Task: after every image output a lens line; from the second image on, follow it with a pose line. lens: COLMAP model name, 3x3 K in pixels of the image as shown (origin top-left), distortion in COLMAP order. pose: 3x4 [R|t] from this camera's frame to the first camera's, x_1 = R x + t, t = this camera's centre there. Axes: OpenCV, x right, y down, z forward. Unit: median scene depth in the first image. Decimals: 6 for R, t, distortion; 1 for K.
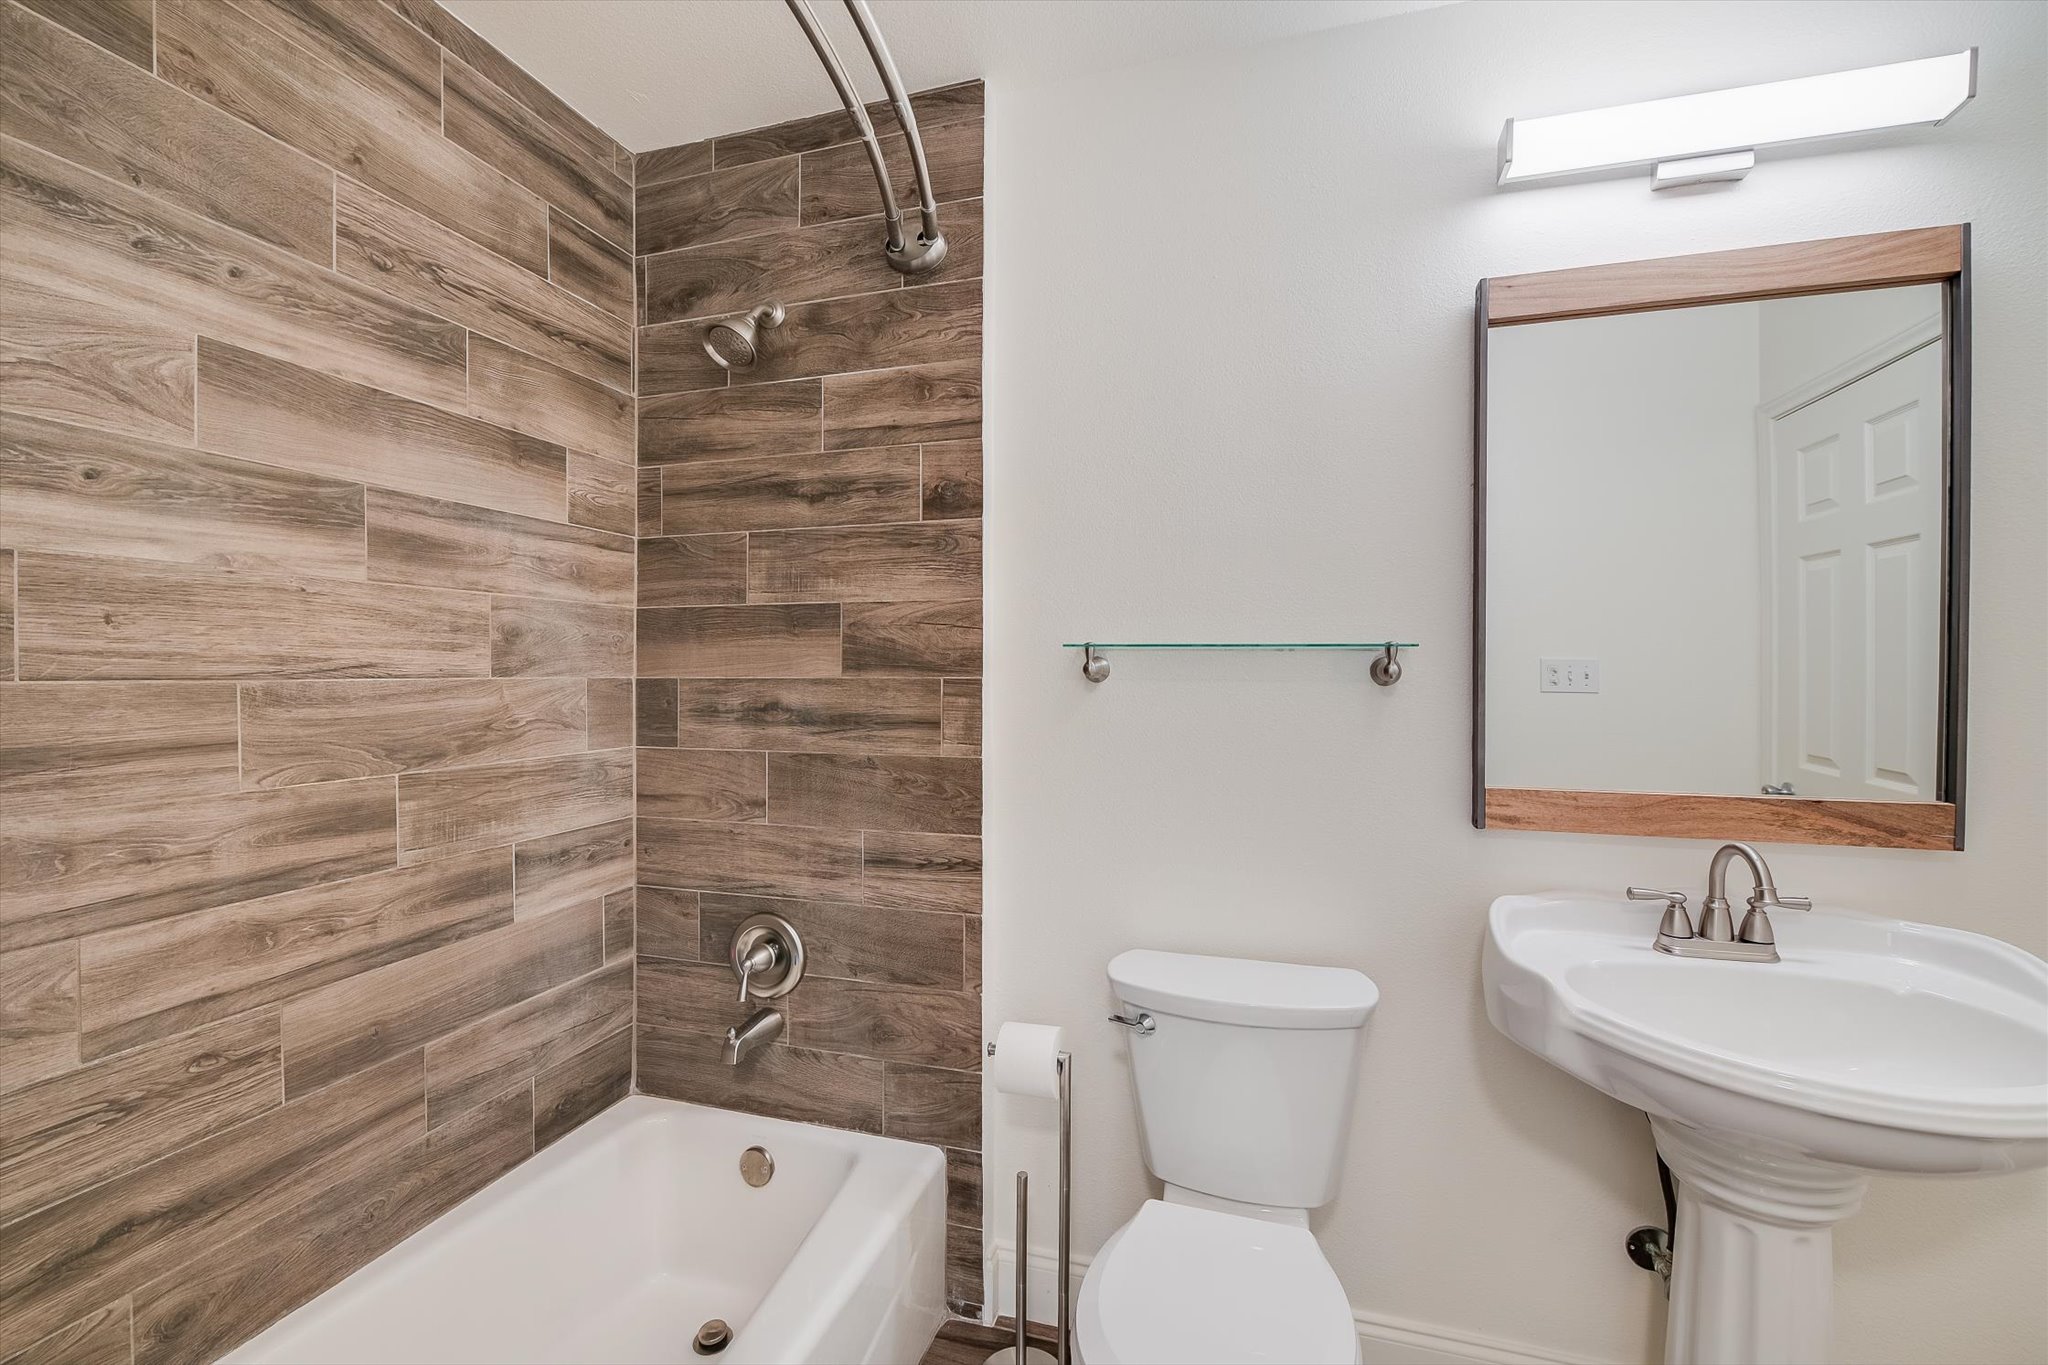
lens RADIAL K [[830.1, 0, 1019.2], [0, 830.1, 667.2], [0, 0, 1]] dist [0.003393, -0.000026]
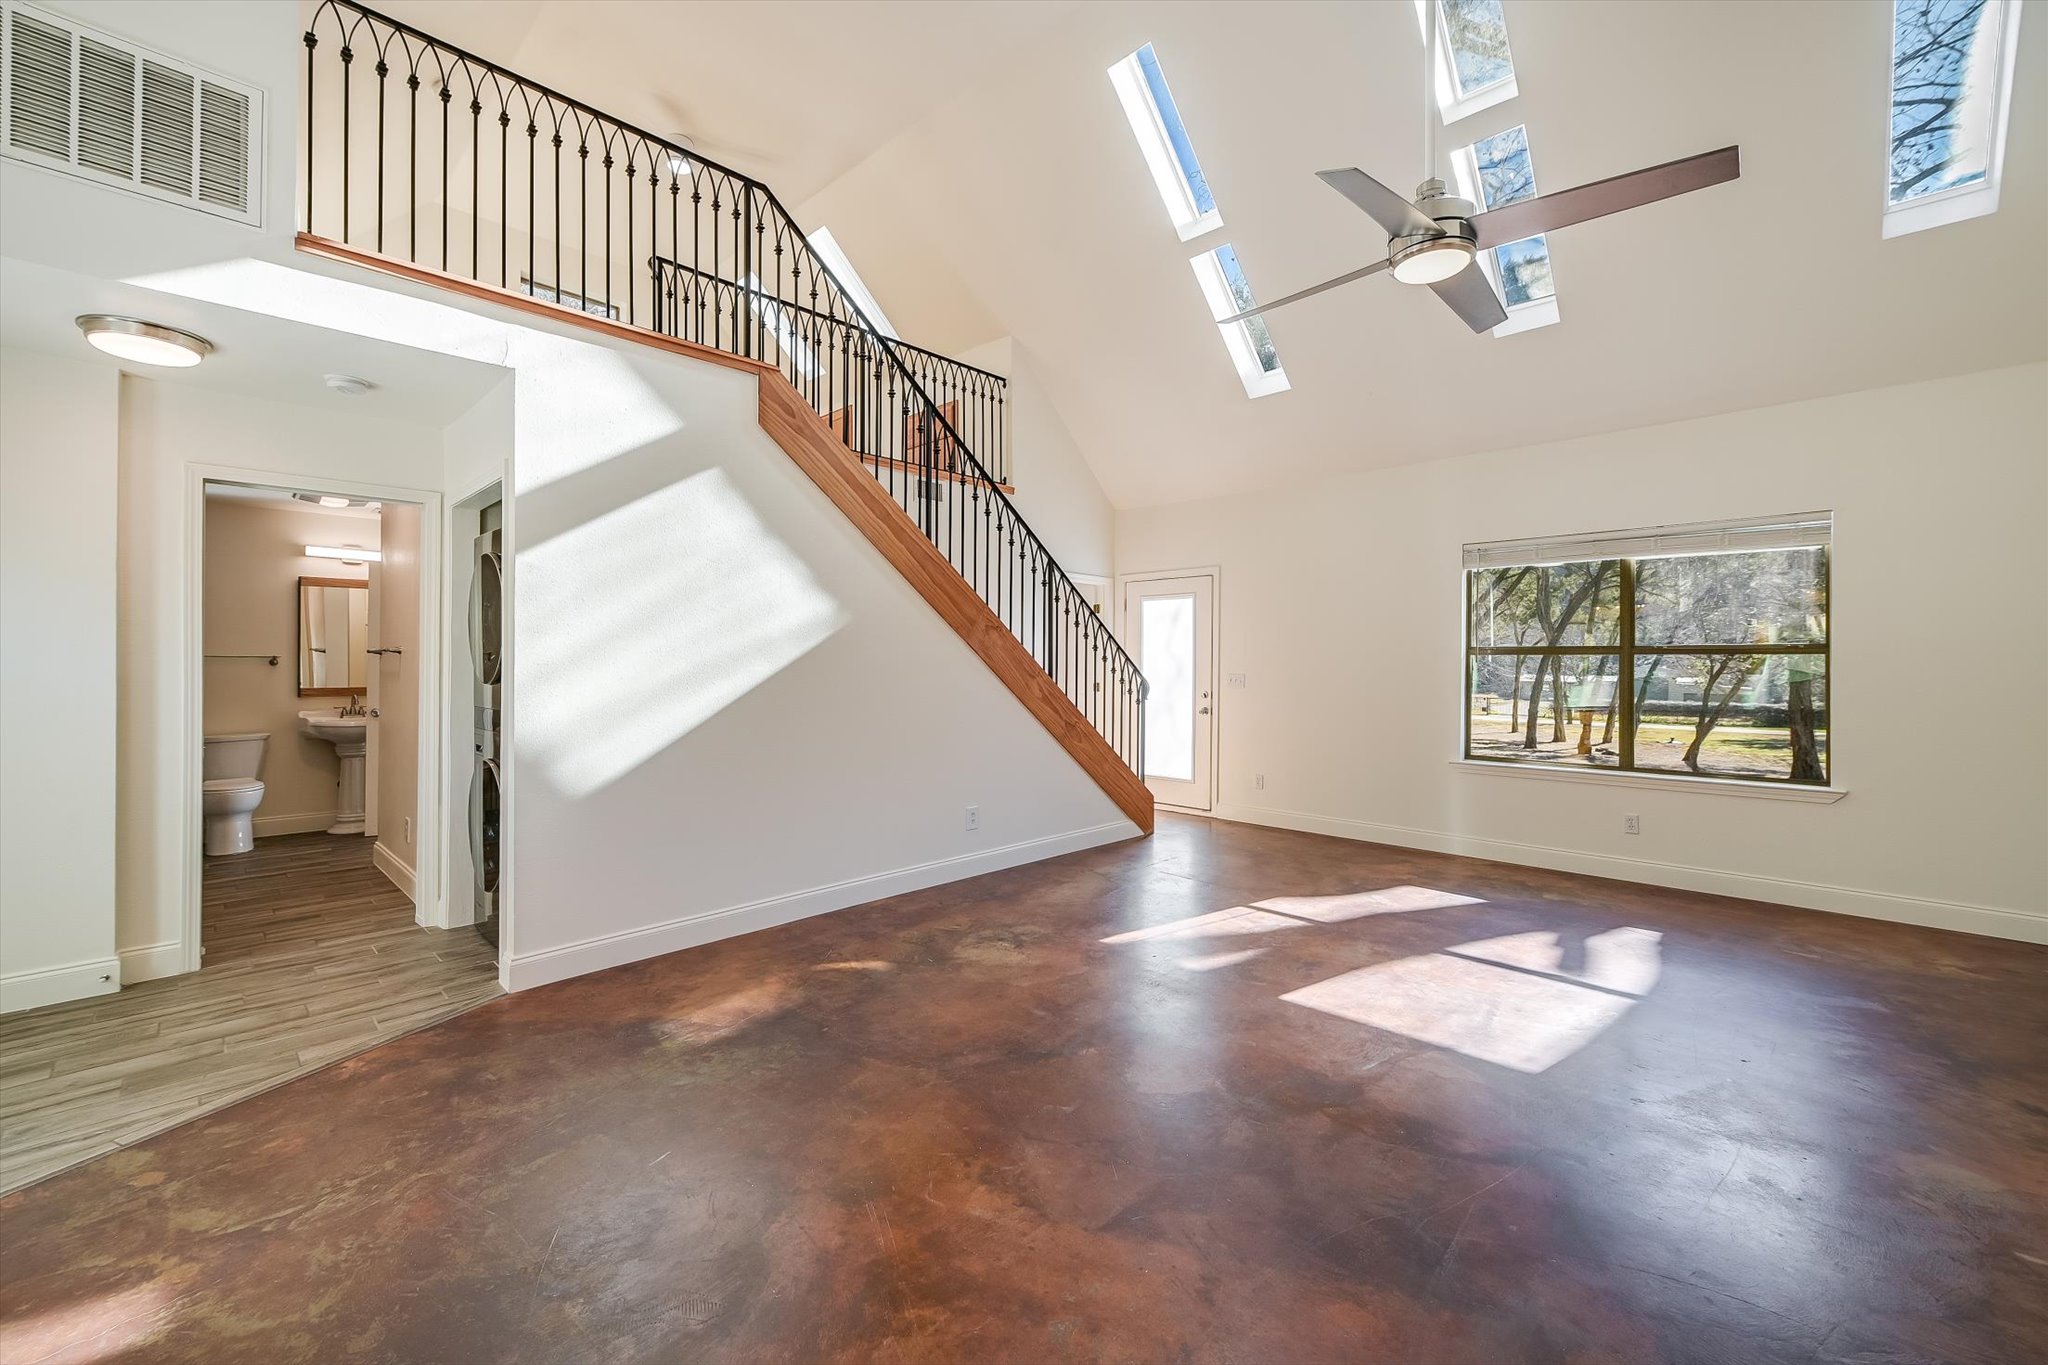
lens RADIAL K [[830.1, 0, 1019.2], [0, 830.1, 667.2], [0, 0, 1]] dist [0.003393, -0.000026]
pose [[0.453499, -0.000224, 0.891257, -1.782658], [0.009546, 0.999944, -0.004606, 0.089729], [-0.891206, 0.010597, 0.453476, -4.751644]]
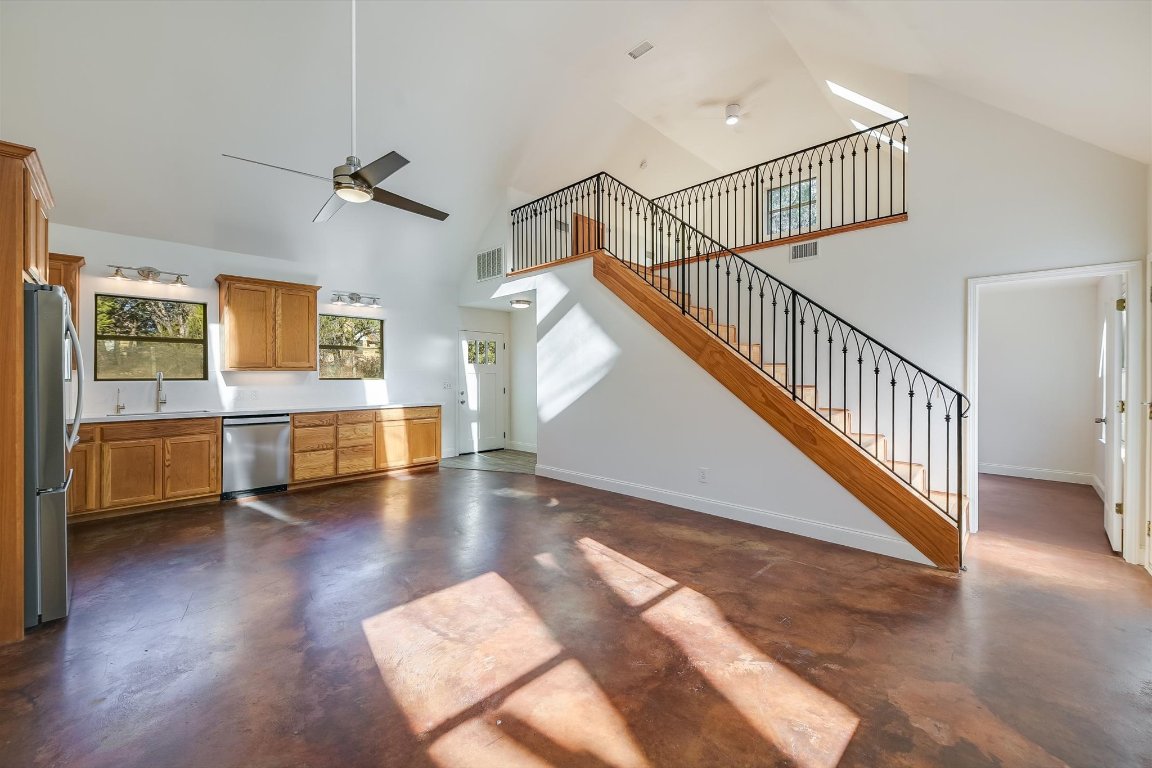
lens RADIAL K [[465.2, 0, 566.1], [0, 465.2, 380.9], [0, 0, 1]] dist [0.001612, 0.000030]
pose [[0.880006, 0.006178, -0.474923, 2.239107], [-0.008576, 0.999959, -0.002883, 0.105790], [0.474886, 0.006610, 0.880023, -6.232325]]
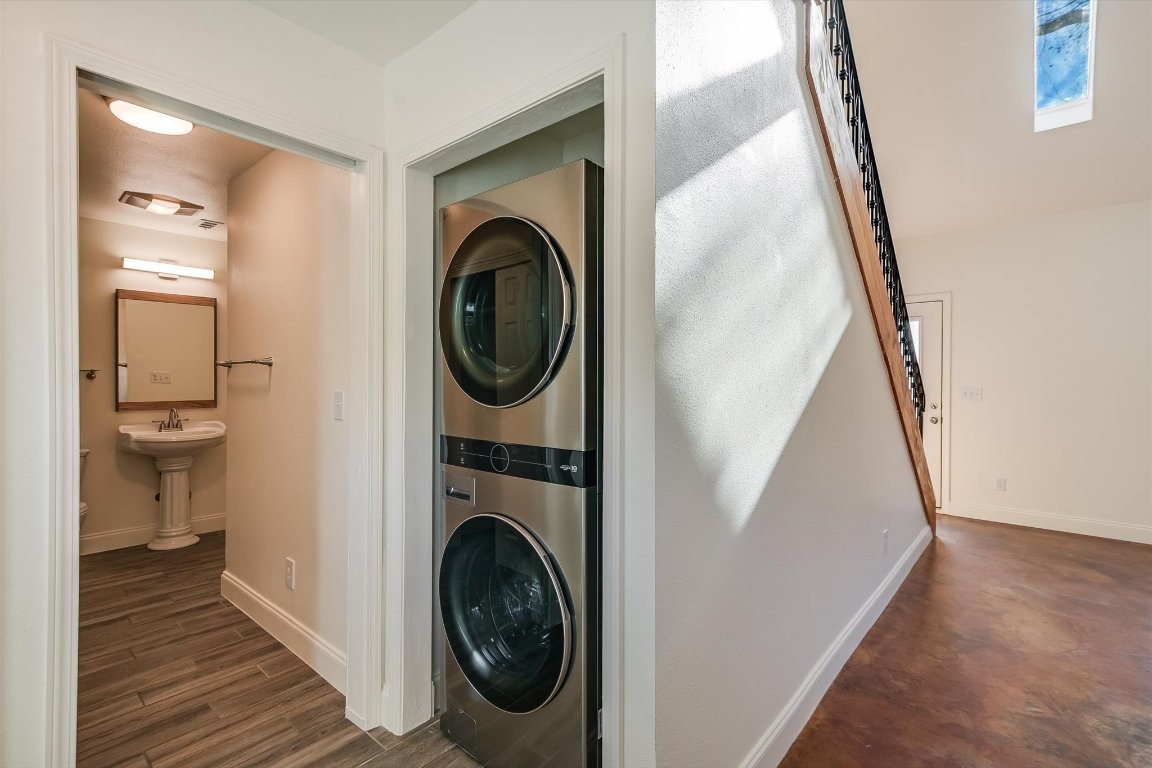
lens RADIAL K [[530.0, 0, 570.7], [0, 530.0, 381.9], [0, 0, 1]] dist [0.012910, 0.000077]
pose [[0.402042, -0.001896, 0.915619, -1.148636], [0.007381, 0.999972, -0.001170, 0.057655], [-0.915592, 0.007229, 0.402045, -2.496790]]
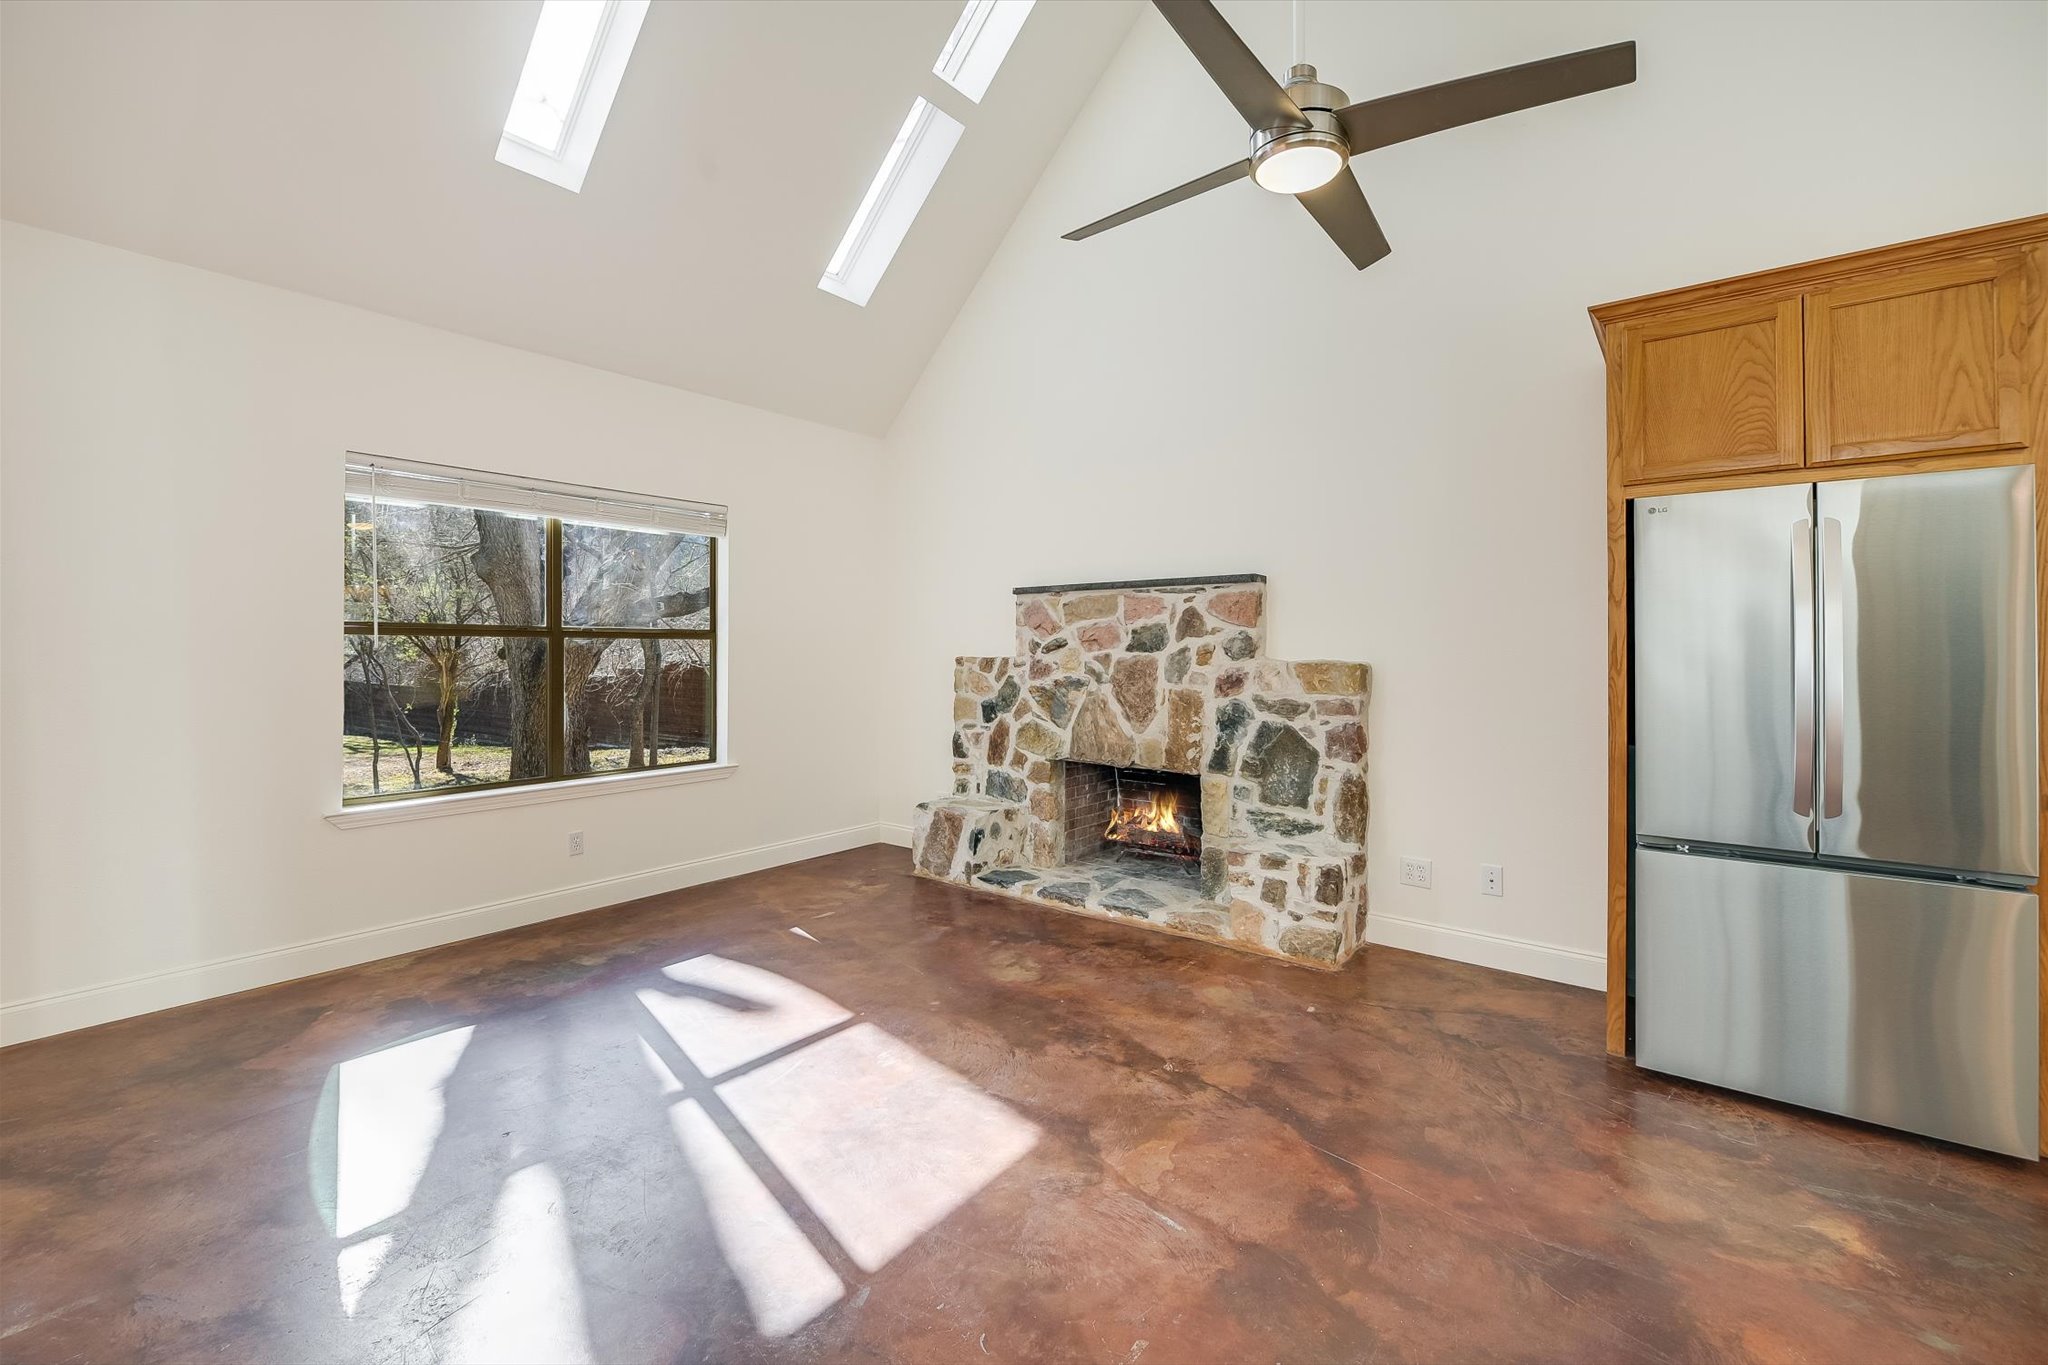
lens RADIAL K [[852.4, 0, 1023.0], [0, 852.4, 662.6], [0, 0, 1]] dist [-0.017589, -0.000482]
pose [[-0.932599, -0.002963, 0.360901, 0.173222], [0.007428, 0.999597, 0.027400, 0.058113], [-0.360837, 0.028234, -0.932201, -3.128964]]
